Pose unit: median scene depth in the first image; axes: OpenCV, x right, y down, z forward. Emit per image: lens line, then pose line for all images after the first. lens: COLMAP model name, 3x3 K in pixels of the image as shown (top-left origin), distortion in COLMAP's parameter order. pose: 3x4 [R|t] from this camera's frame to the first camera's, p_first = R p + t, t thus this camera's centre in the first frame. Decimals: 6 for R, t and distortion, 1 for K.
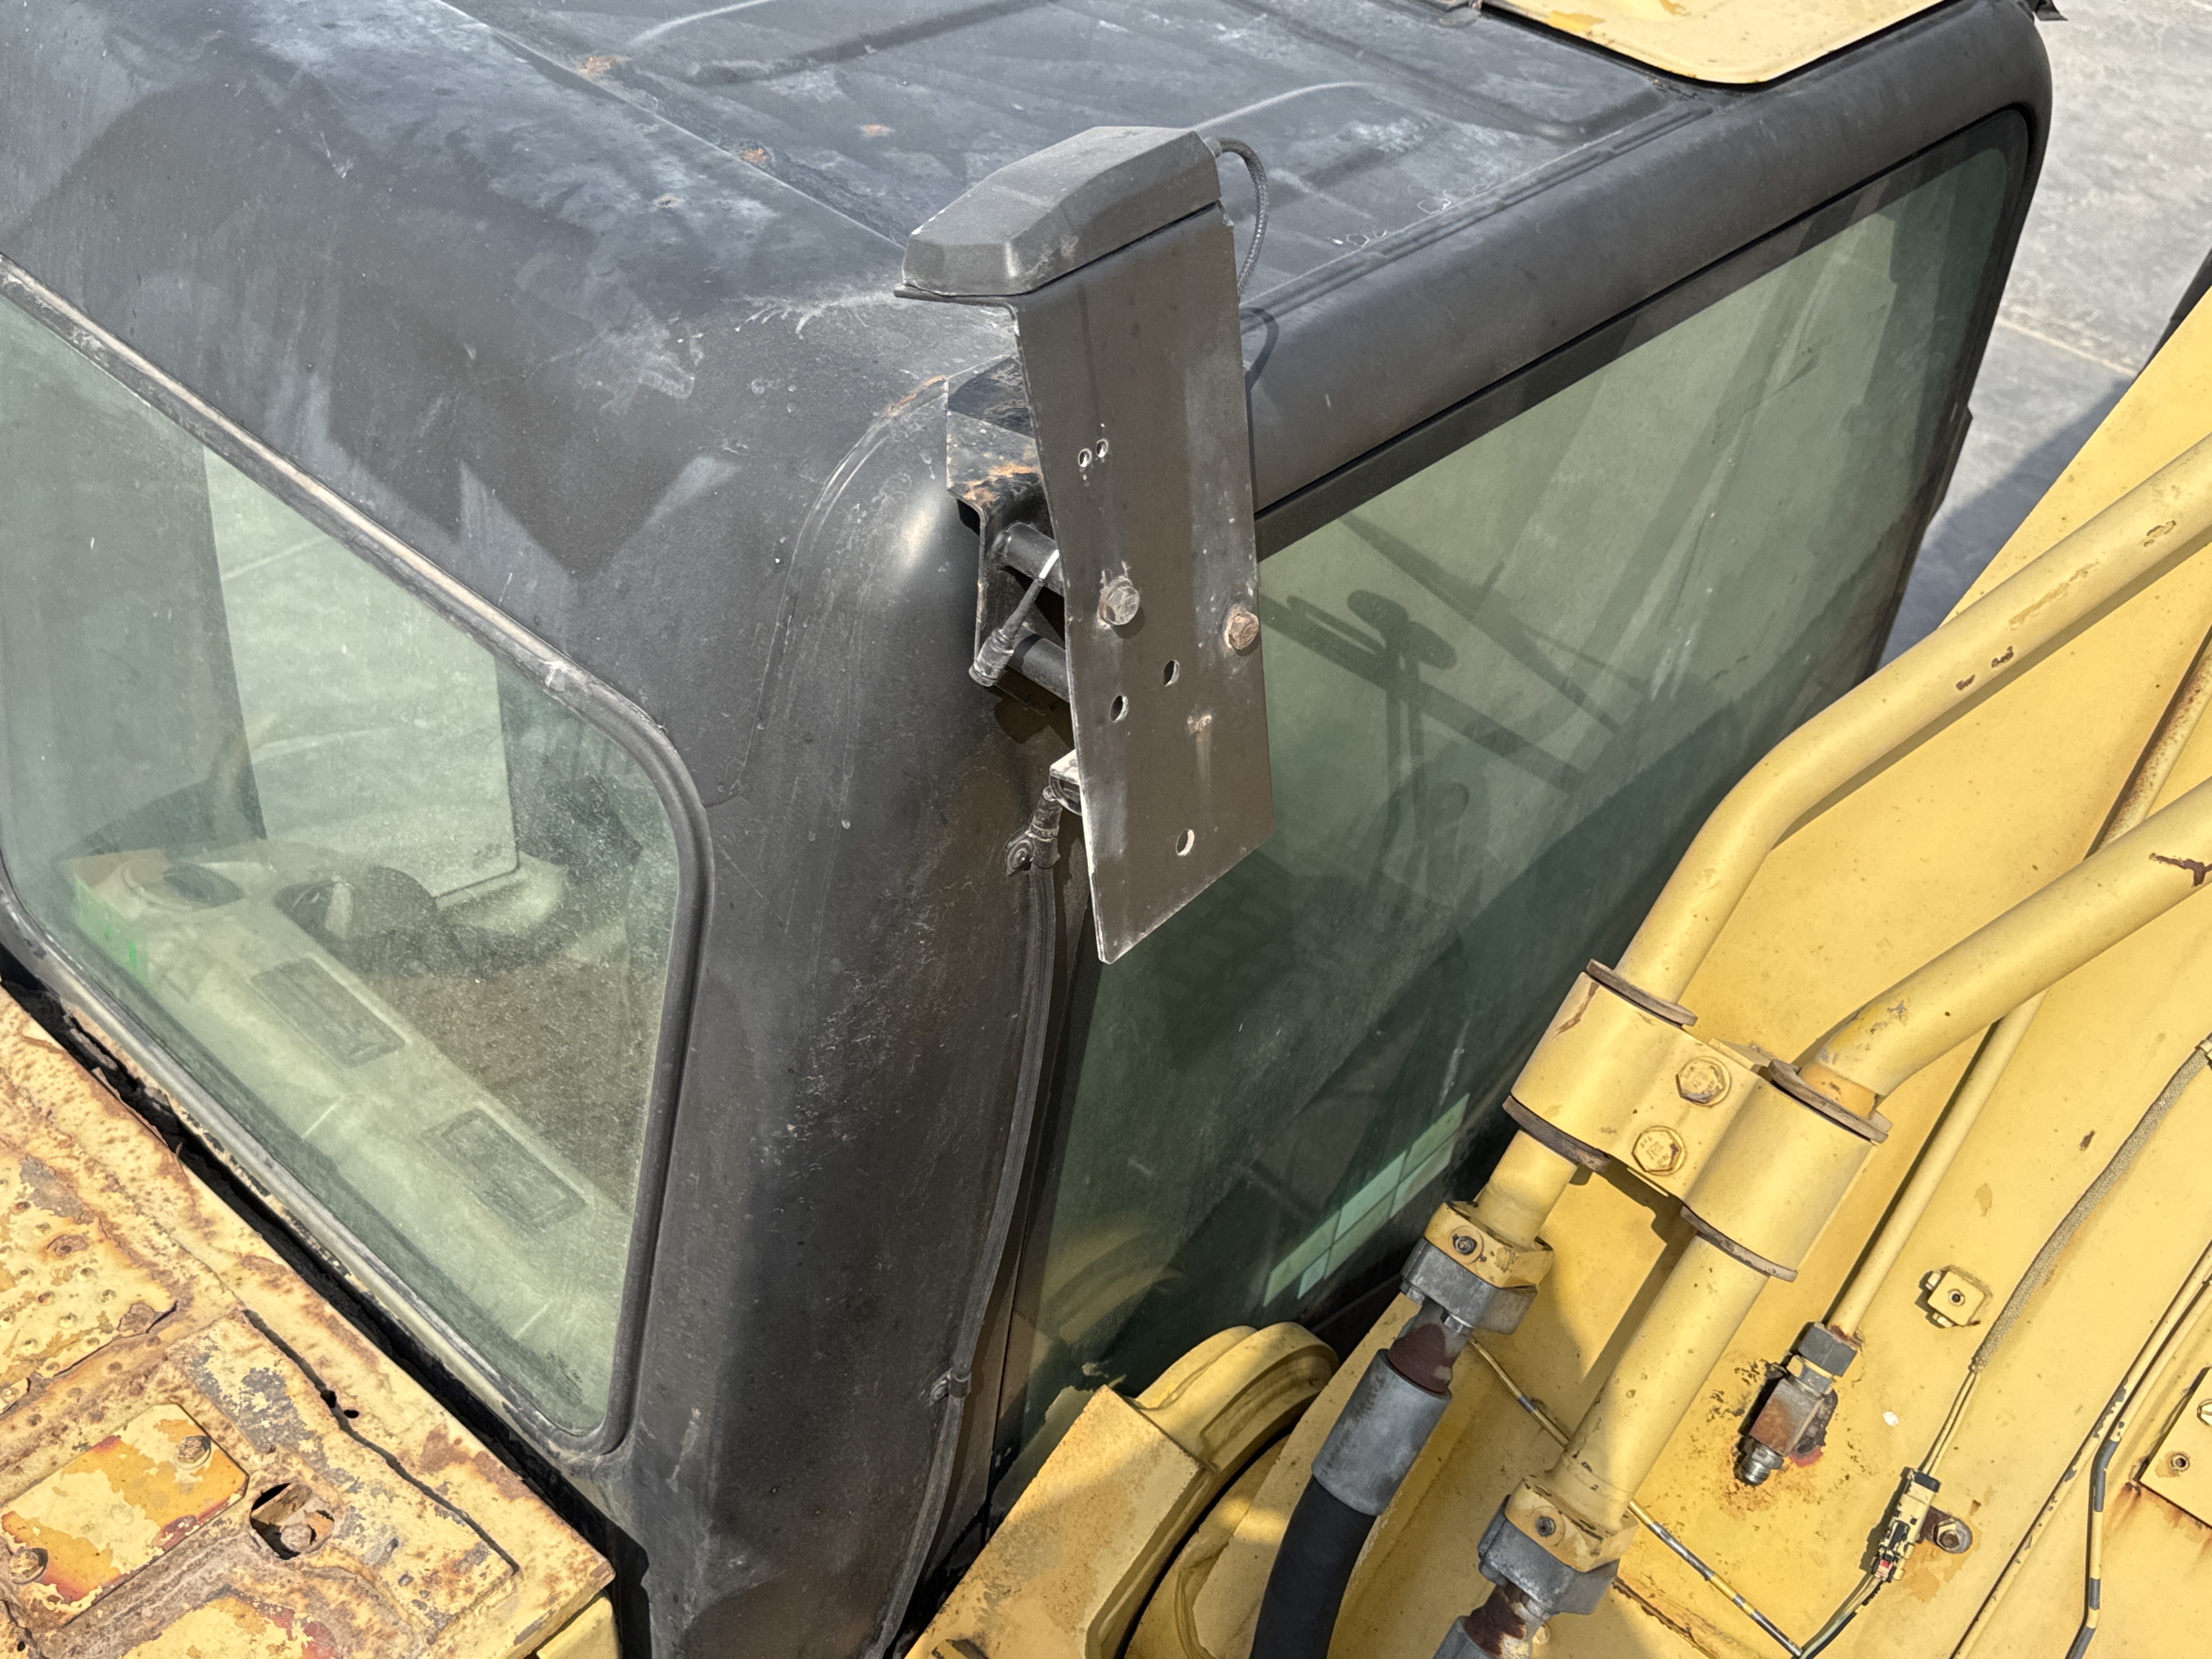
lens RADIAL K [[2184.1, 0, 1102.8], [0, 2184.1, 828.7], [0, 0, 1]] dist [-0.001970, 0.000000]
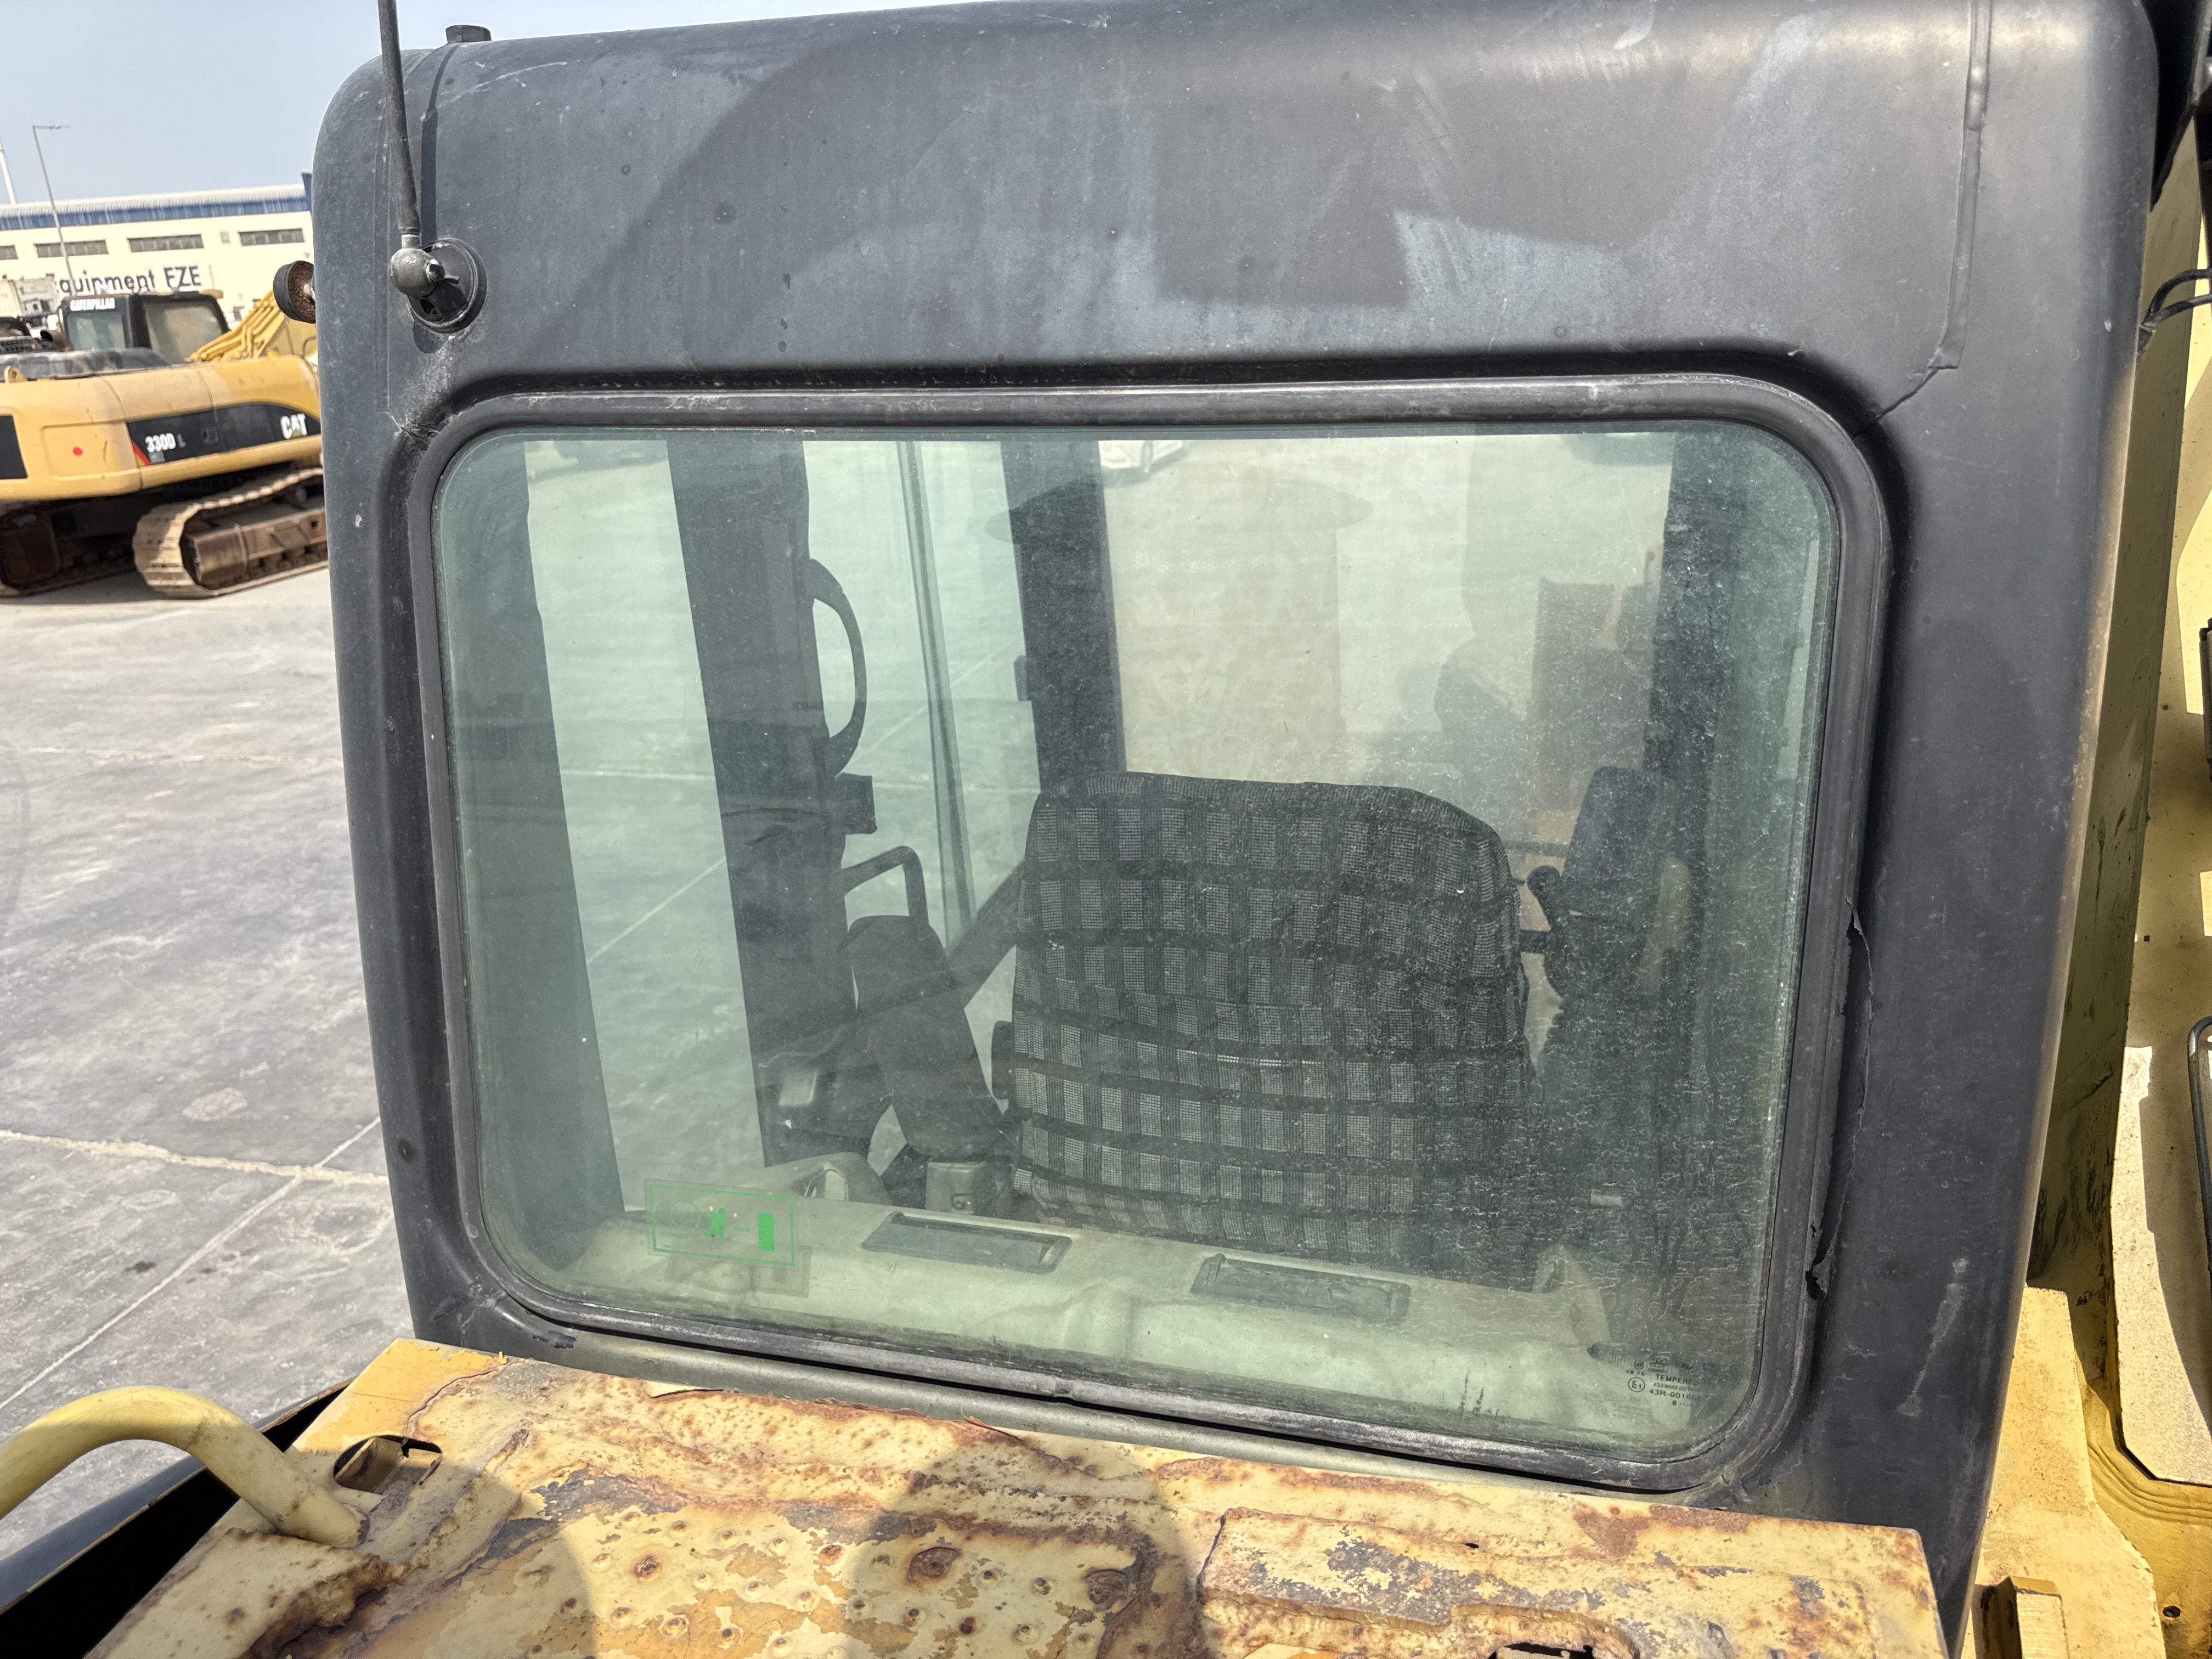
lens RADIAL K [[1592.4, 0, 1109.5], [0, 1592.4, 833.6], [0, 0, 1]] dist [0.011575, -0.009543]
pose [[0.884788, -0.278885, 0.373327, -0.559699], [0.384555, 0.889456, -0.246953, 0.131082], [-0.263186, 0.362065, 0.894227, 0.432193]]
